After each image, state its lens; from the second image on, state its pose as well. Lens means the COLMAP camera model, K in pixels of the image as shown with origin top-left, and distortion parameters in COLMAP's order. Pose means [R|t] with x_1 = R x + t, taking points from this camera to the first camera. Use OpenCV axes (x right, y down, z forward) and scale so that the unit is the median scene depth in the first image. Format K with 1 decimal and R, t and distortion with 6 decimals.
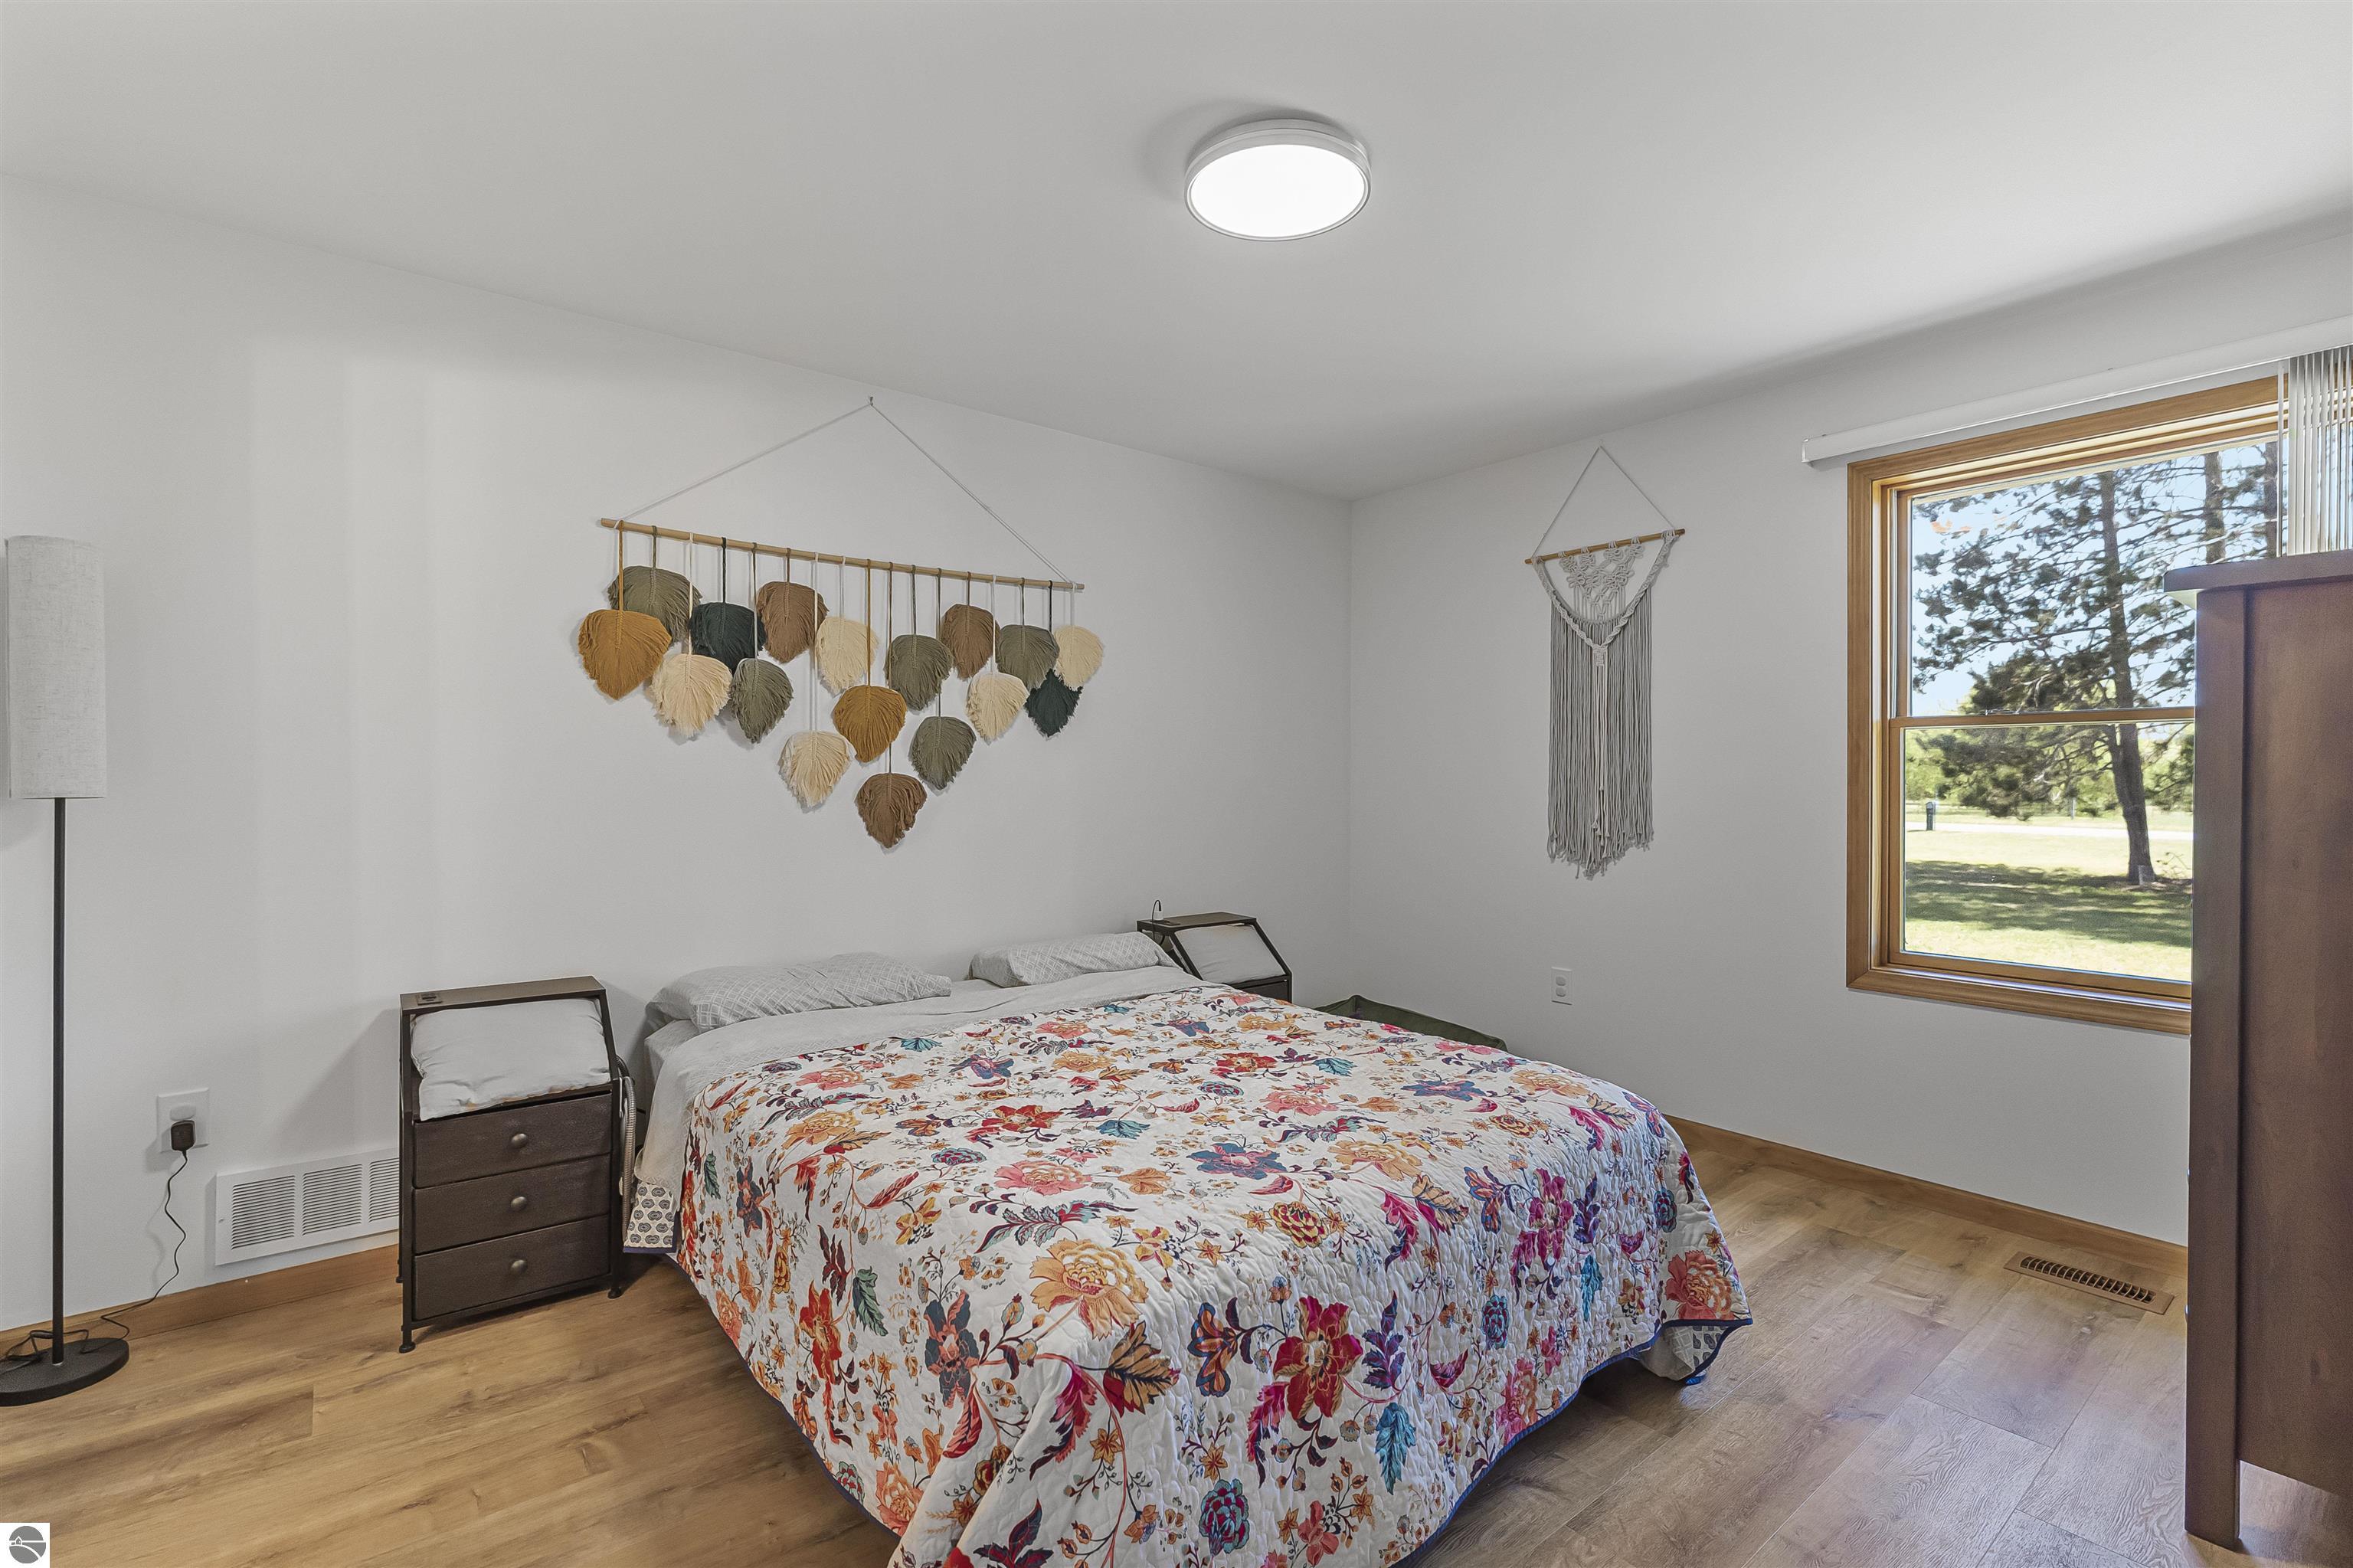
lens RADIAL K [[1077.4, 0, 1176.5], [0, 1077.4, 784.0], [0, 0, 1]] dist [0.000322, 0.000010]
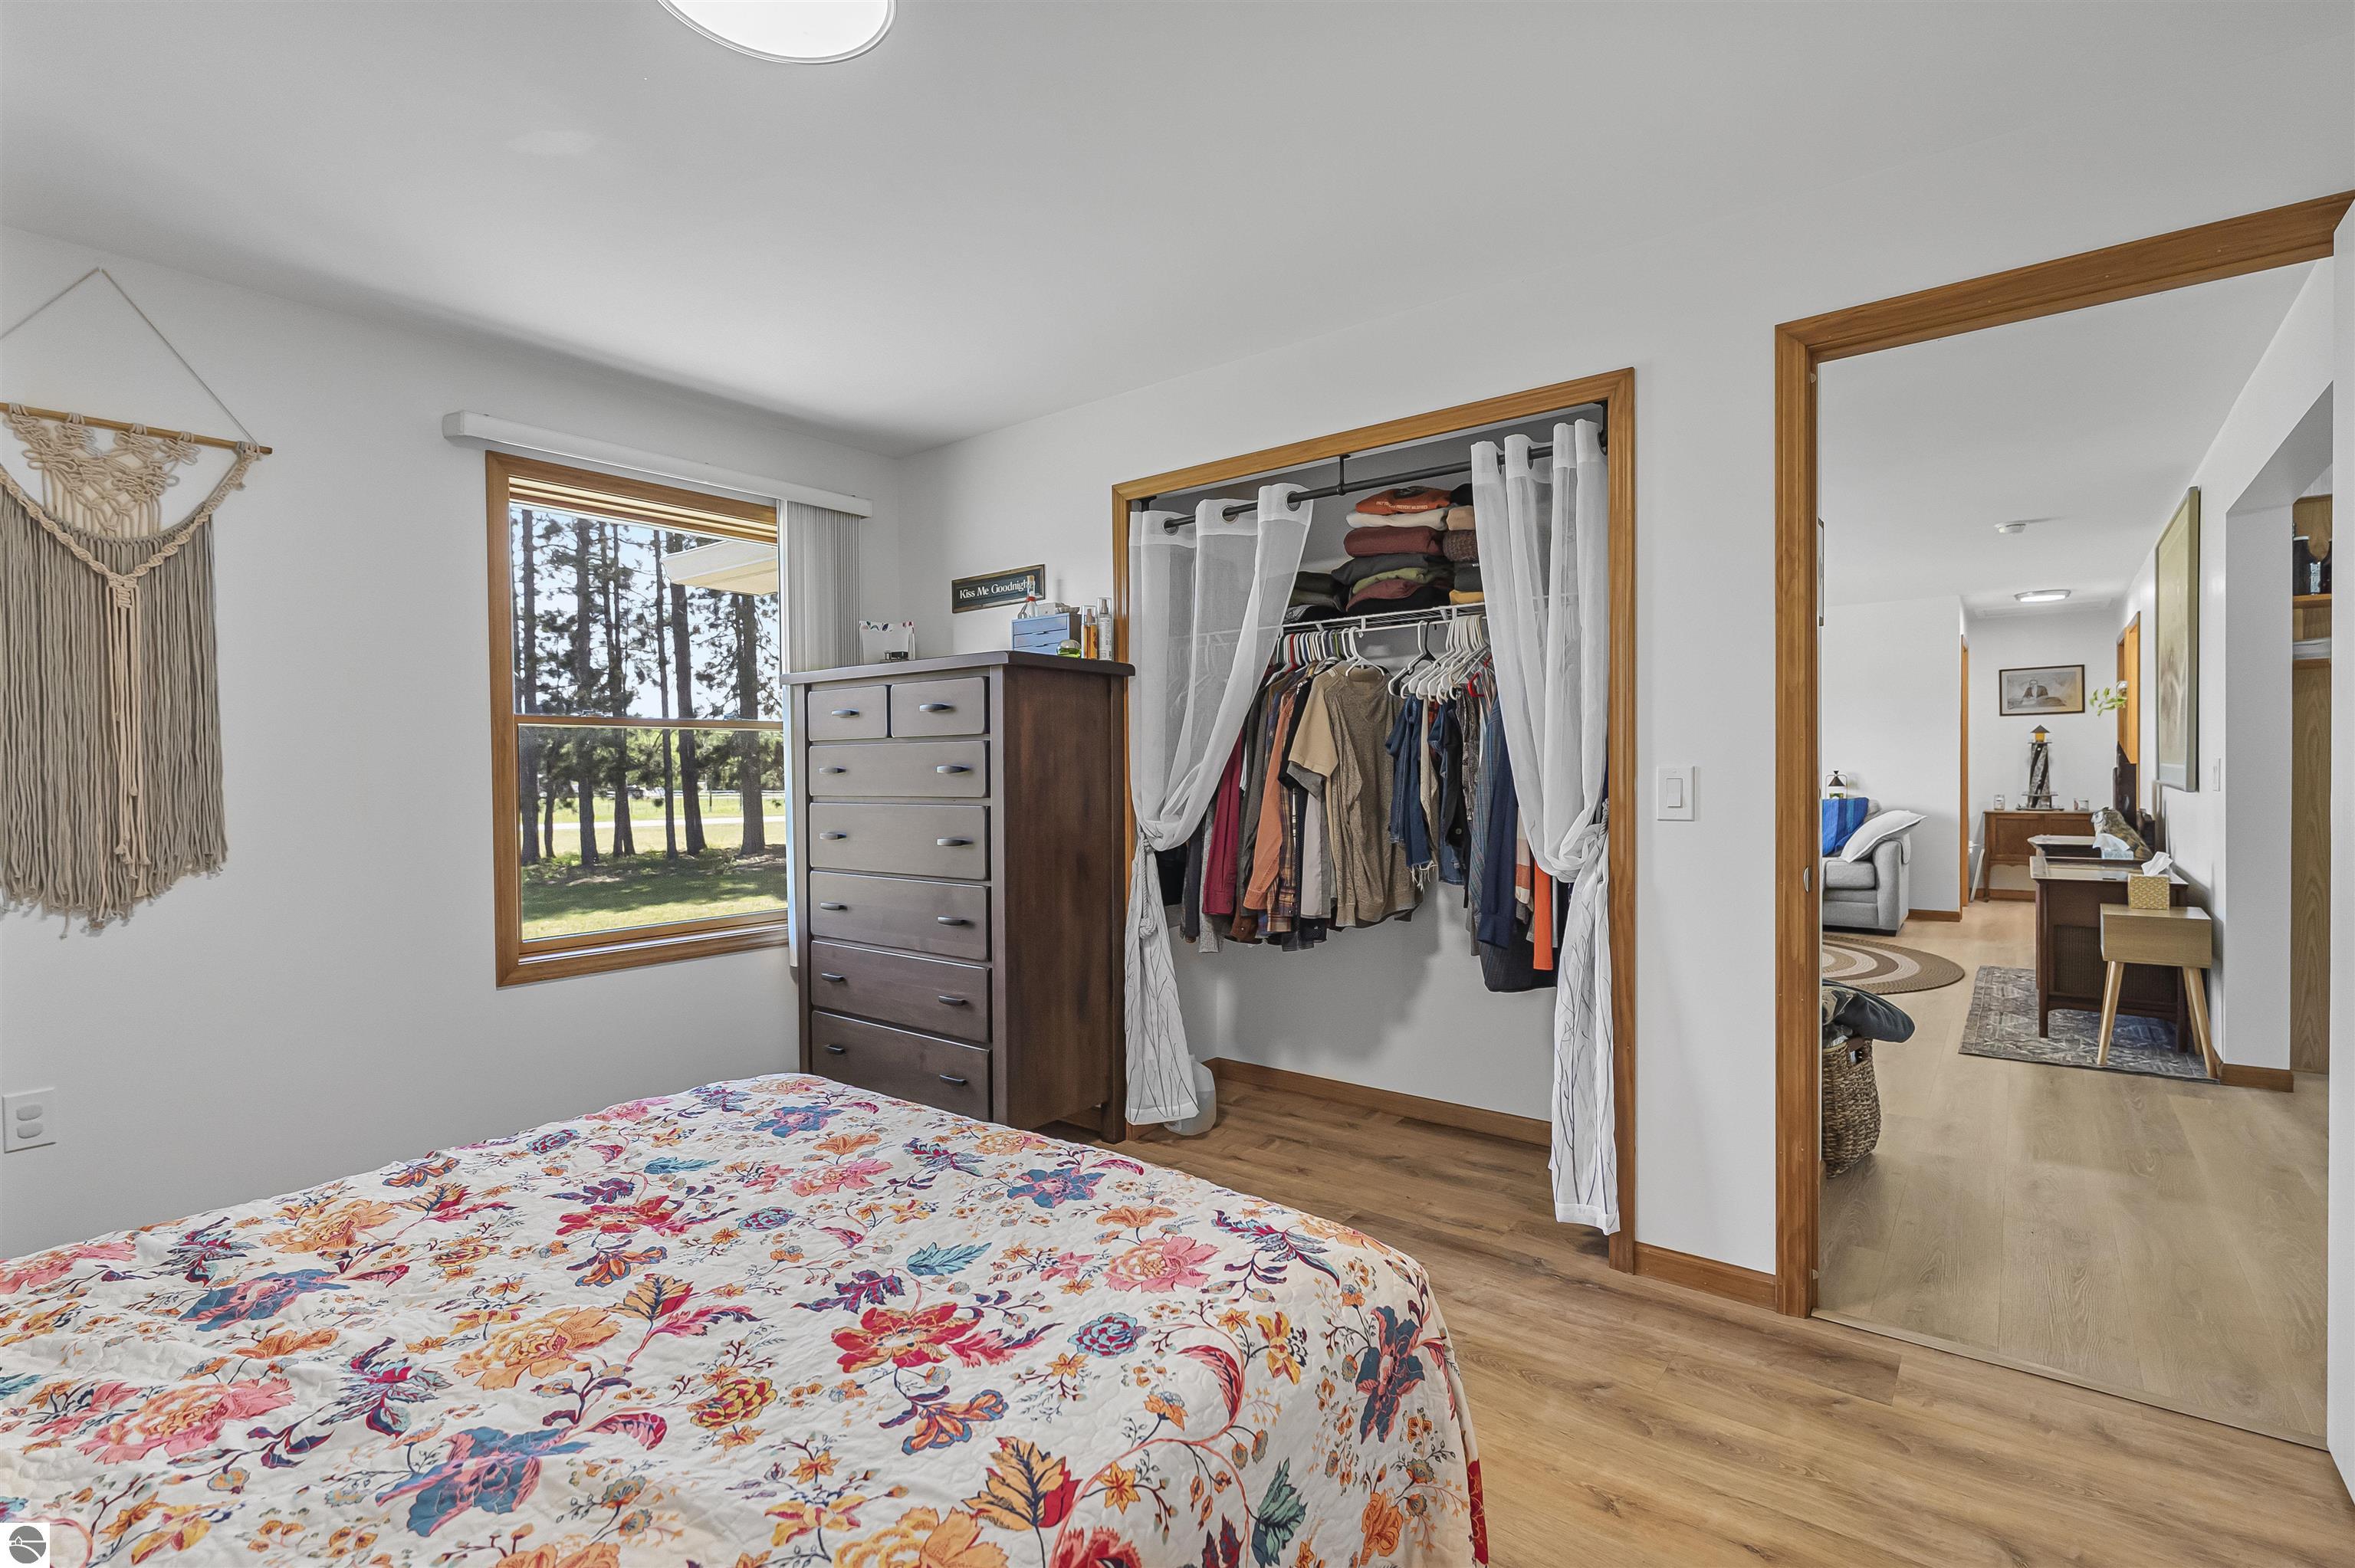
lens RADIAL K [[1085.6, 0, 1177.5], [0, 1085.6, 784.0], [0, 0, 1]] dist [0.017215, 0.000337]
pose [[-0.239930, -0.012084, 0.970715, -0.762524], [0.012677, 0.999798, 0.015579, -0.007033], [-0.970707, 0.016044, -0.239728, 0.979062]]
